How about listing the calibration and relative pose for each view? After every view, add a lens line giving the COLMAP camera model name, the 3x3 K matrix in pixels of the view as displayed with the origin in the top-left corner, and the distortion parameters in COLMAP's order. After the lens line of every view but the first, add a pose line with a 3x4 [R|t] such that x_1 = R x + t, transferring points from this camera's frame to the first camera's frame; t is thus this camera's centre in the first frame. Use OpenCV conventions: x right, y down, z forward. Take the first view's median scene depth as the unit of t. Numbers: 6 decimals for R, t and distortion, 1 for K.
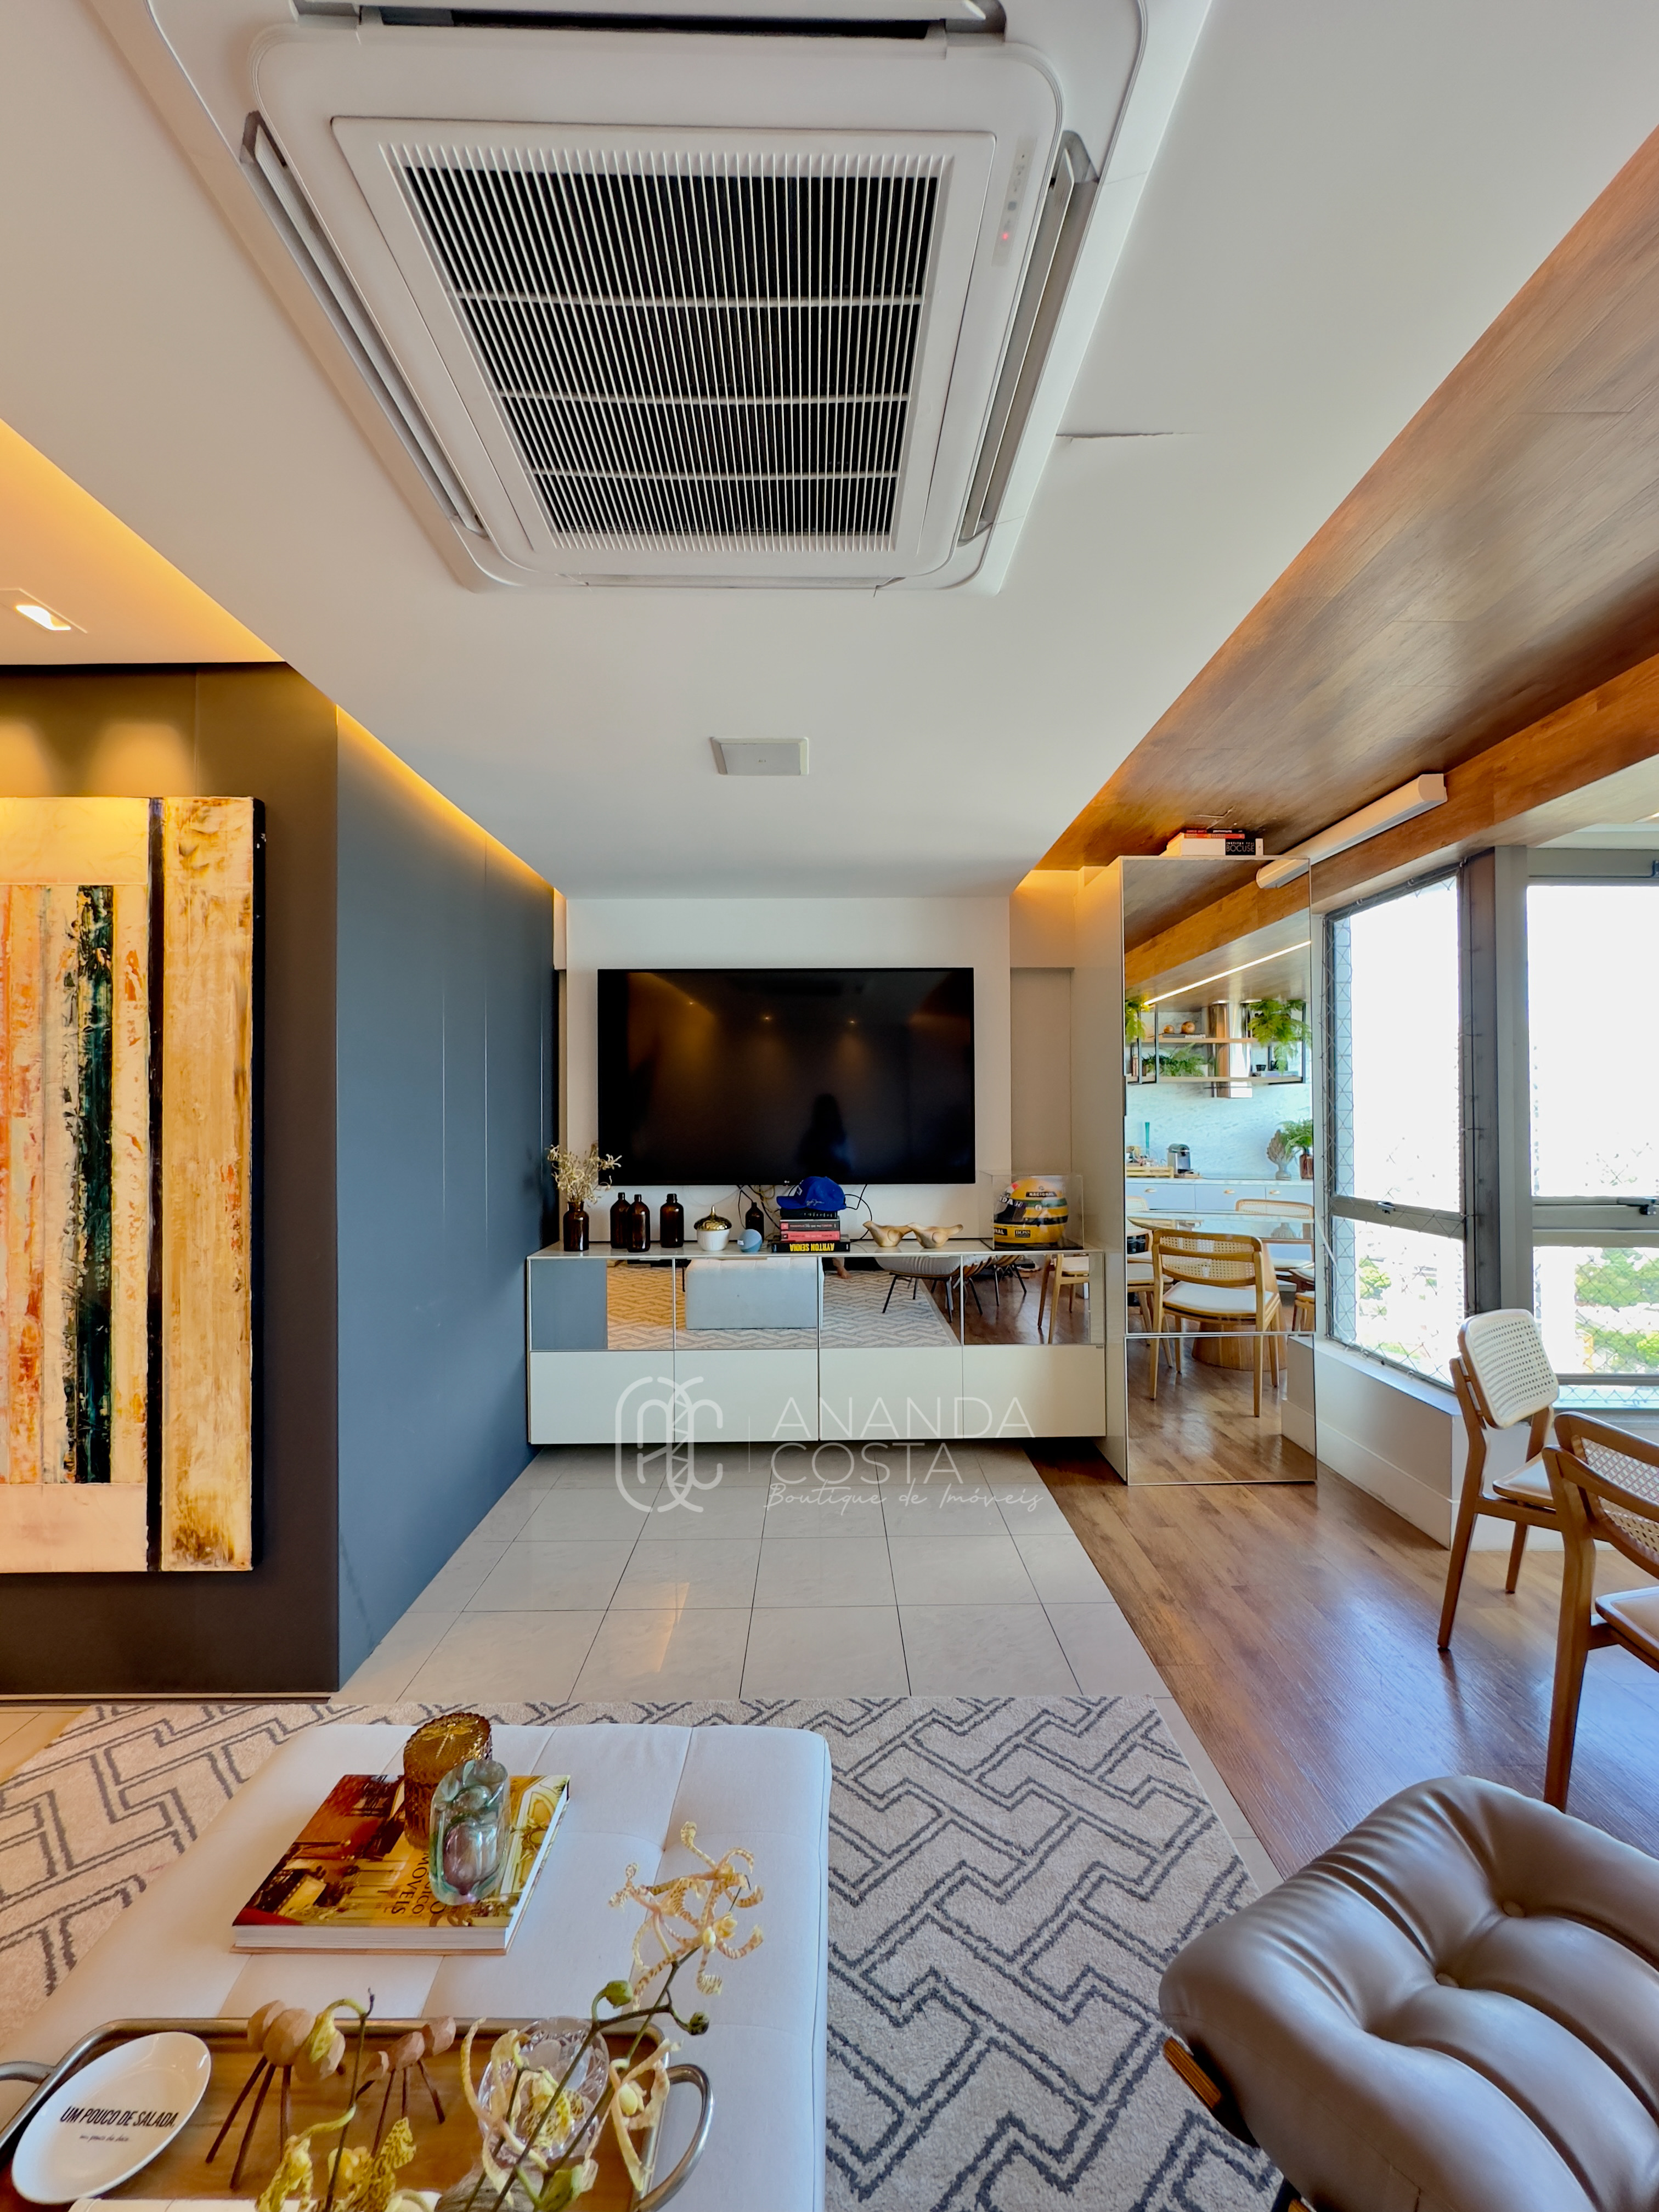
lens RADIAL K [[882.9, 0, 832.4], [0, 882.9, 1107.9], [0, 0, 1]] dist [-0.002380, 0.000216]
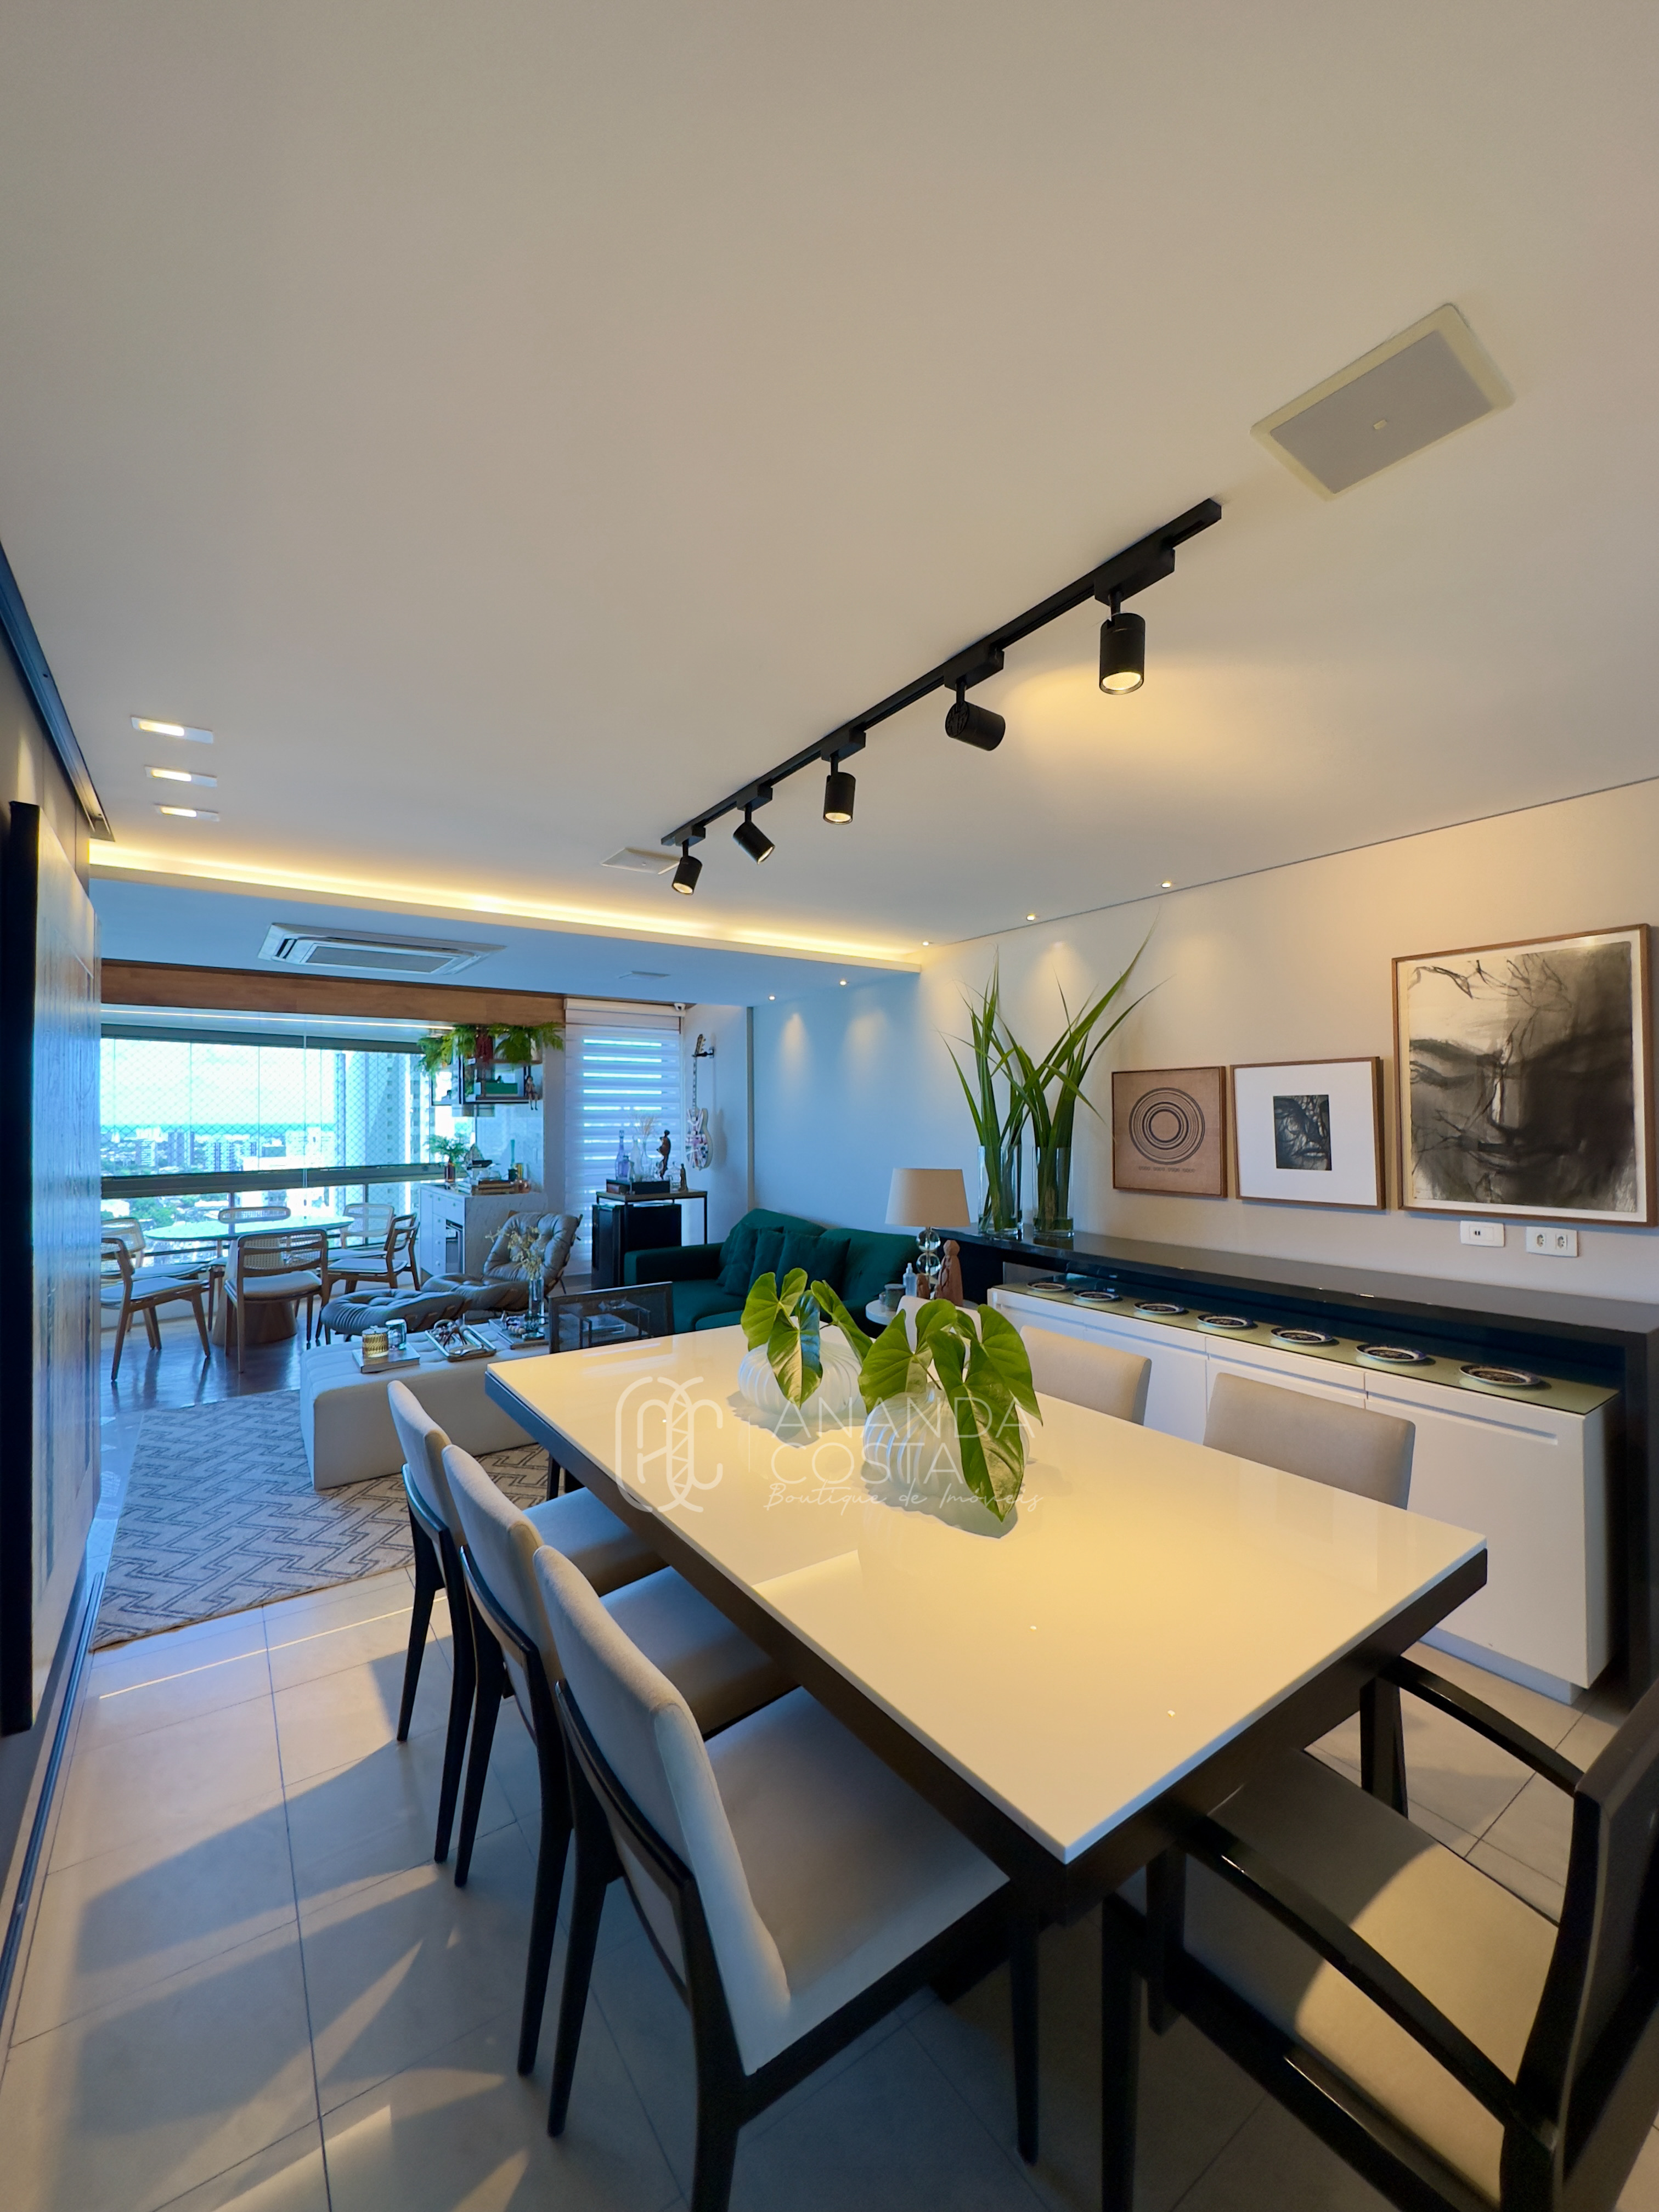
lens RADIAL K [[882.9, 0, 832.1], [0, 882.9, 1099.6], [0, 0, 1]] dist [-0.002380, 0.000216]
pose [[-0.568417, 0.024880, 0.822365, -1.694367], [-0.000241, 0.999538, -0.030406, -0.030067], [-0.822741, -0.017482, -0.568148, 0.595684]]
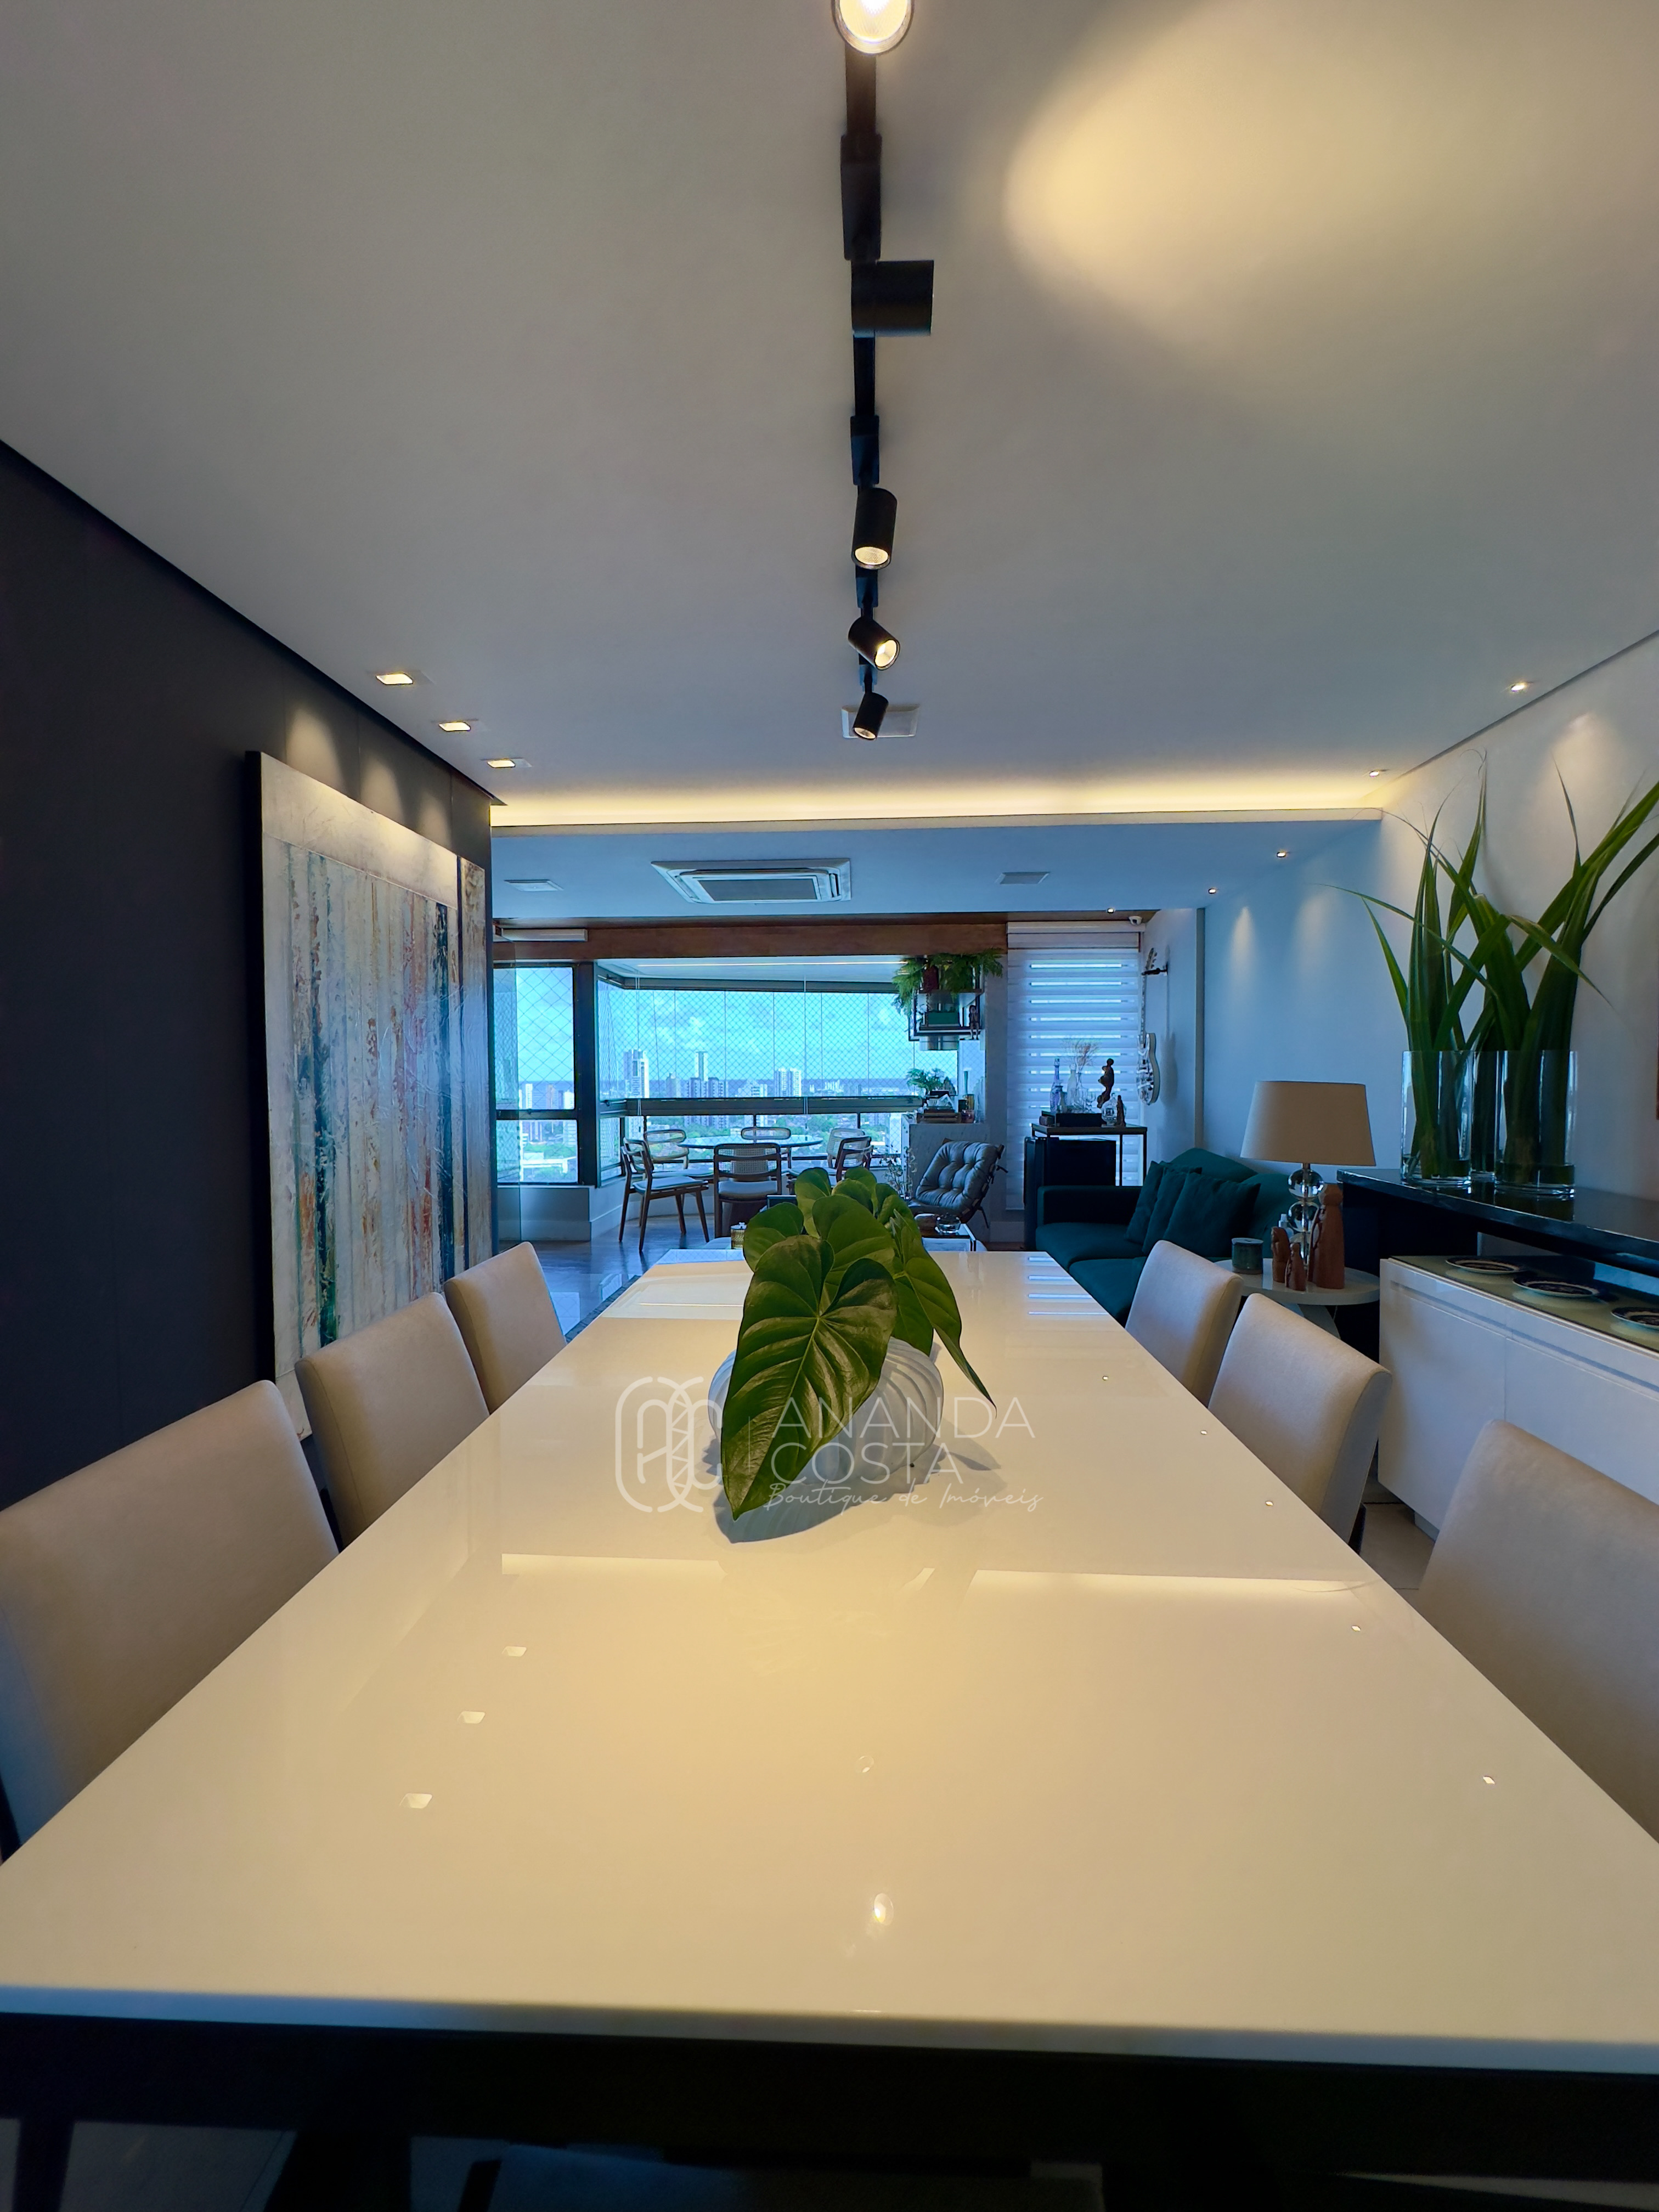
lens RADIAL K [[882.9, 0, 830.9], [0, 882.9, 1107.0], [0, 0, 1]] dist [-0.002380, 0.000216]
pose [[0.057747, -0.029907, 0.997883, -1.652985], [-0.006664, 0.999517, 0.030342, 0.035183], [-0.998309, -0.008403, 0.057520, 0.163087]]
